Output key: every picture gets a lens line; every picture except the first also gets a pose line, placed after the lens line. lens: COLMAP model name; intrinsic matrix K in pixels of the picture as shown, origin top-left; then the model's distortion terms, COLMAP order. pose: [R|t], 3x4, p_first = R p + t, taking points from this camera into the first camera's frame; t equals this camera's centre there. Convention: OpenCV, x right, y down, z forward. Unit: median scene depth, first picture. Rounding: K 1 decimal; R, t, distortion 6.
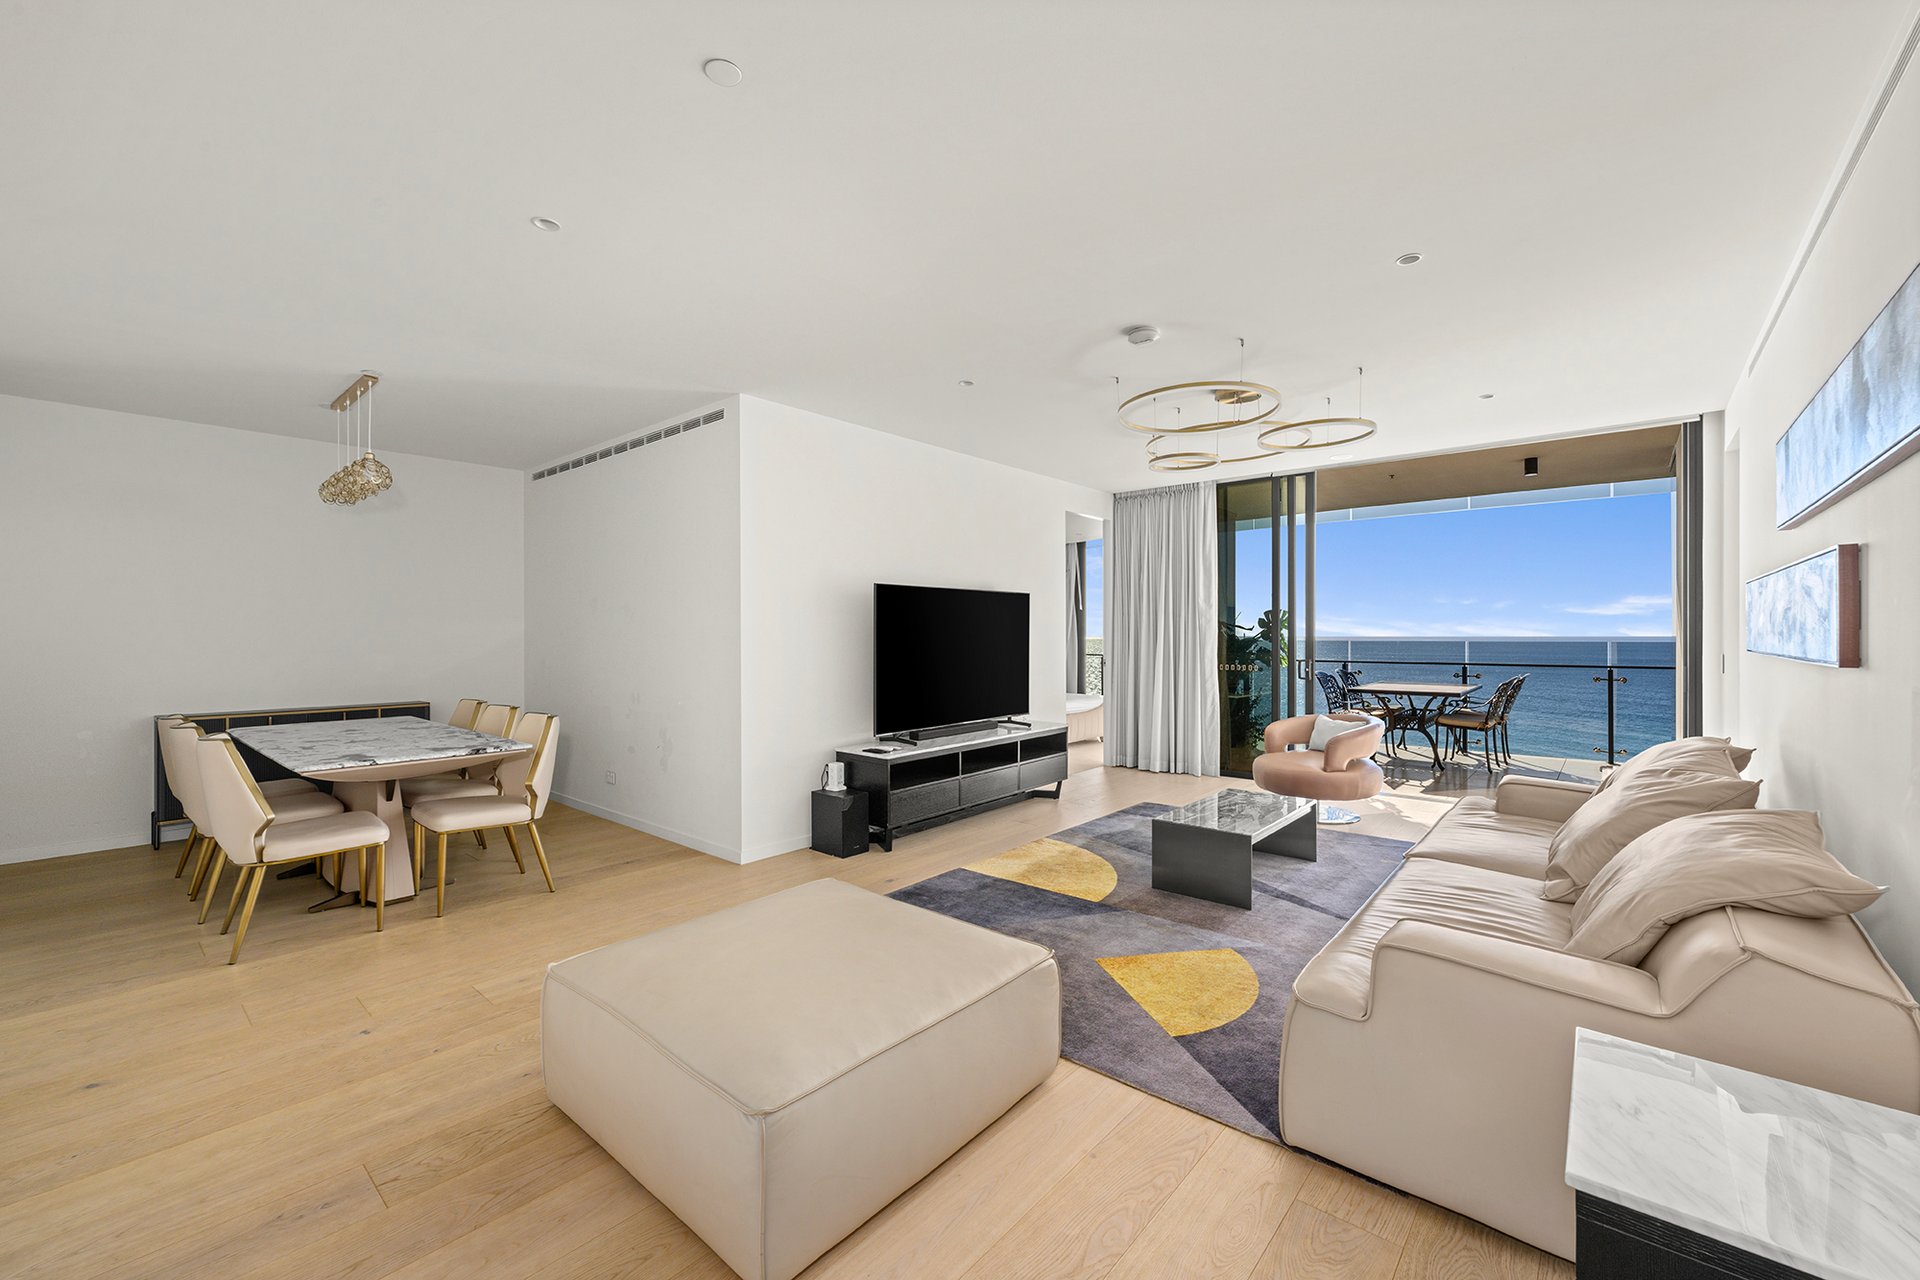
lens RADIAL K [[759.5, 0, 958.2], [0, 759.5, 632.9], [0, 0, 1]] dist [-0.001144, -0.000579]
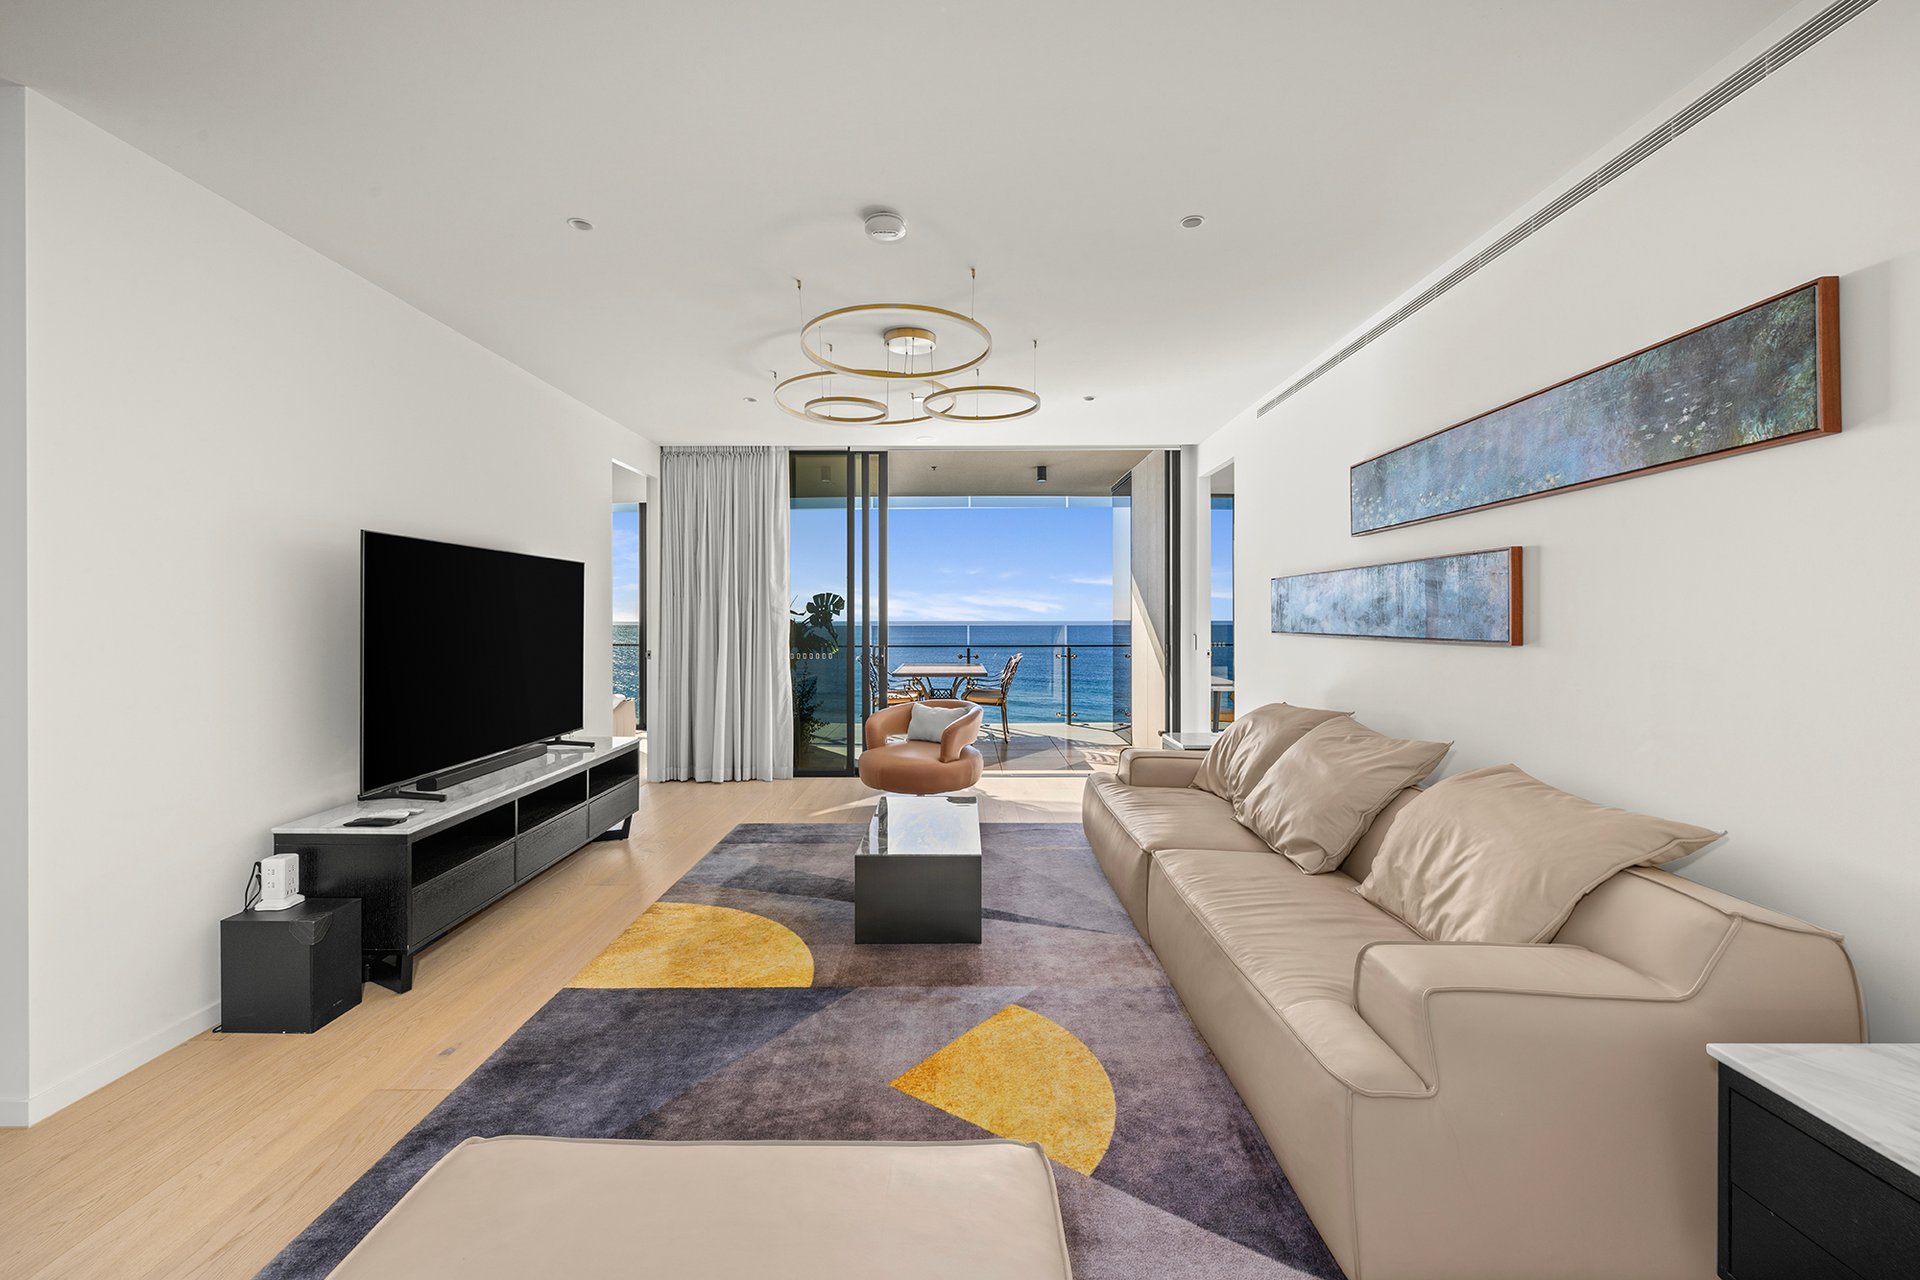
lens RADIAL K [[775.1, 0, 956.6], [0, 775.1, 619.1], [0, 0, 1]] dist [-0.002984, -0.000383]
pose [[0.760752, 0.001332, 0.649041, -0.153117], [-0.002567, 0.999996, 0.000956, 0.000364], [-0.649038, -0.002393, 0.760753, 0.272306]]
